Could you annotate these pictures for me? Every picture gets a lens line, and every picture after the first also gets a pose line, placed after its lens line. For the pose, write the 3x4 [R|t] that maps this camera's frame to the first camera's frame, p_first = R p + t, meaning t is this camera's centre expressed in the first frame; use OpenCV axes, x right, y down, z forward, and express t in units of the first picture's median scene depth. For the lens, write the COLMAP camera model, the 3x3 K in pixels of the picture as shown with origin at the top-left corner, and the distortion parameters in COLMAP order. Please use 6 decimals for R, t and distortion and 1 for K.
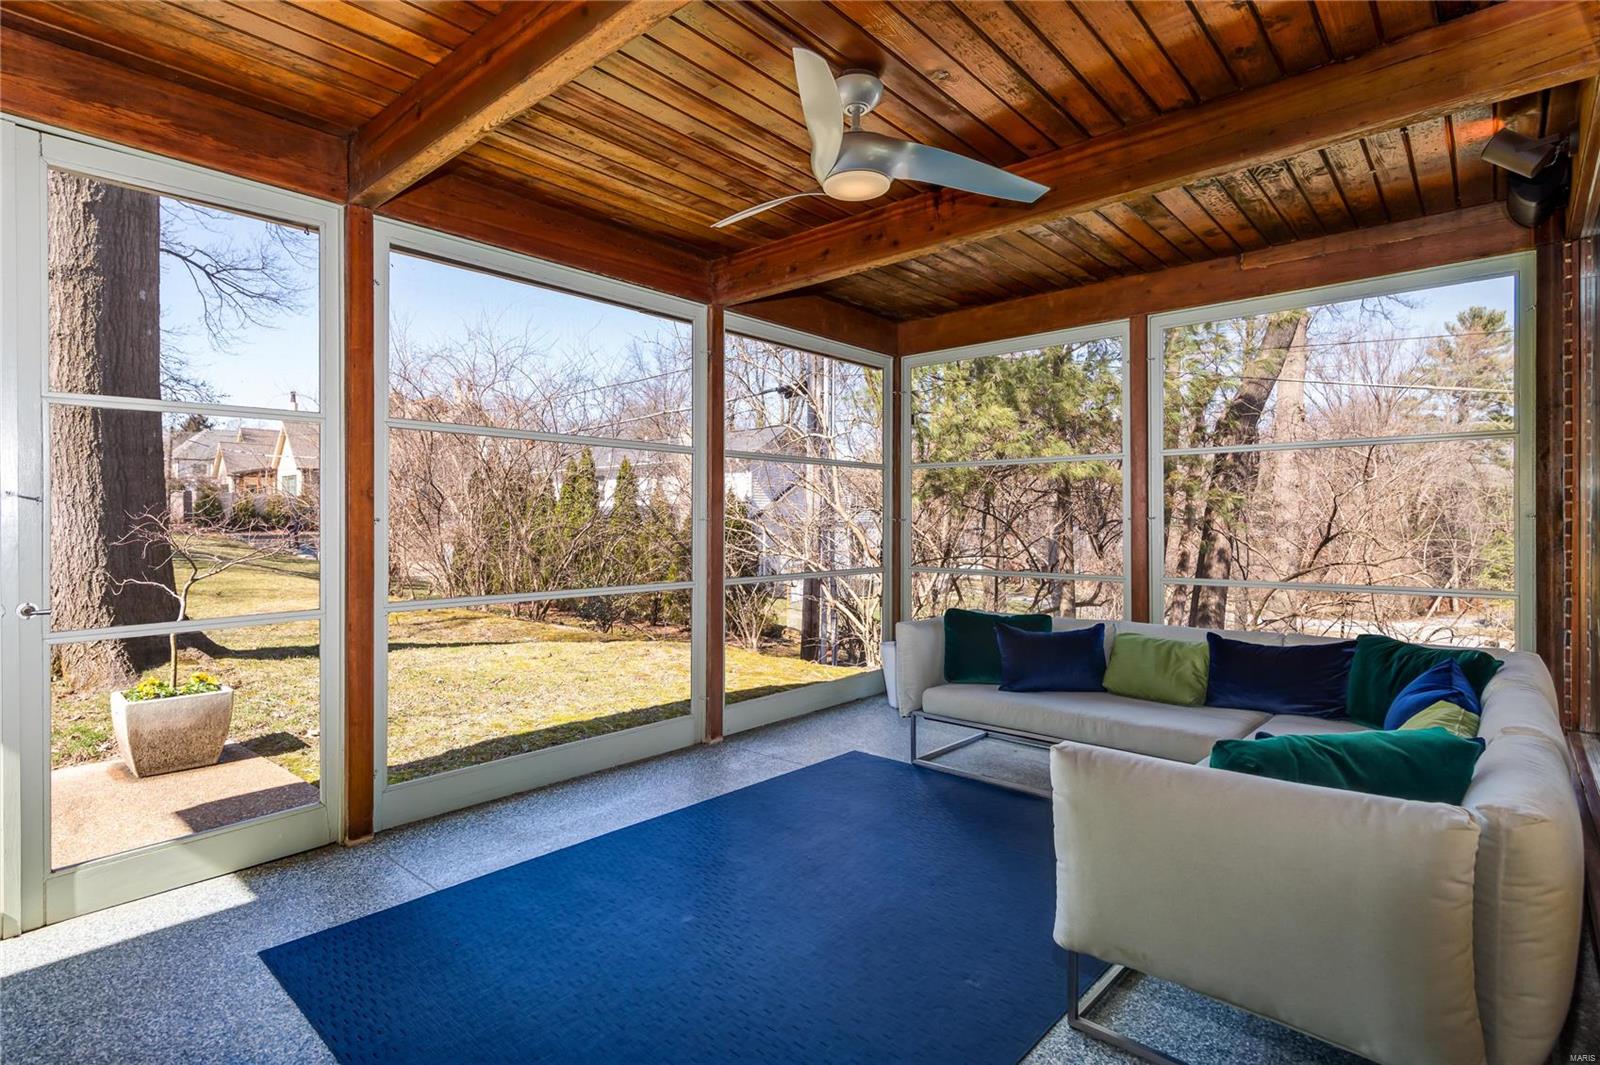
lens RADIAL K [[795.0, 0, 801.2], [0, 795.0, 521.3], [0, 0, 1]] dist [0.005520, -0.001527]
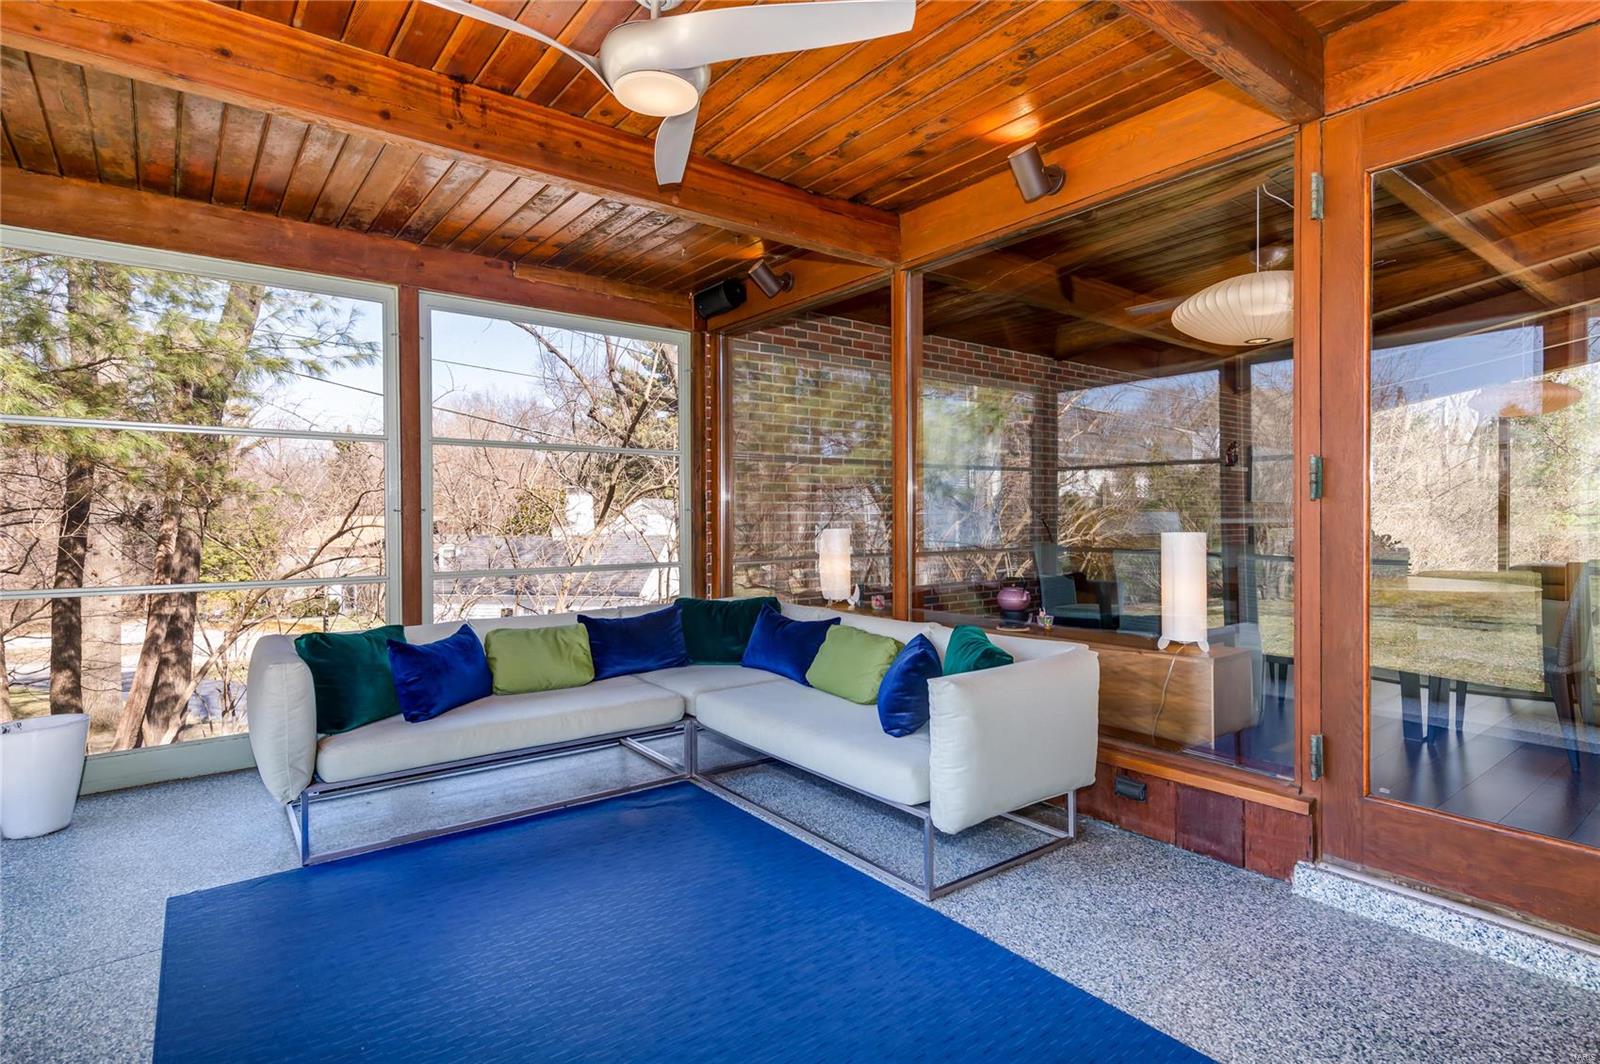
lens RADIAL K [[795.0, 0, 801.0], [0, 795.0, 527.5], [0, 0, 1]] dist [0.005520, -0.001527]
pose [[0.184470, -0.017929, 0.982675, -0.485020], [0.005234, 0.999837, 0.017260, 0.004398], [-0.982824, 0.001959, 0.184534, 0.482582]]
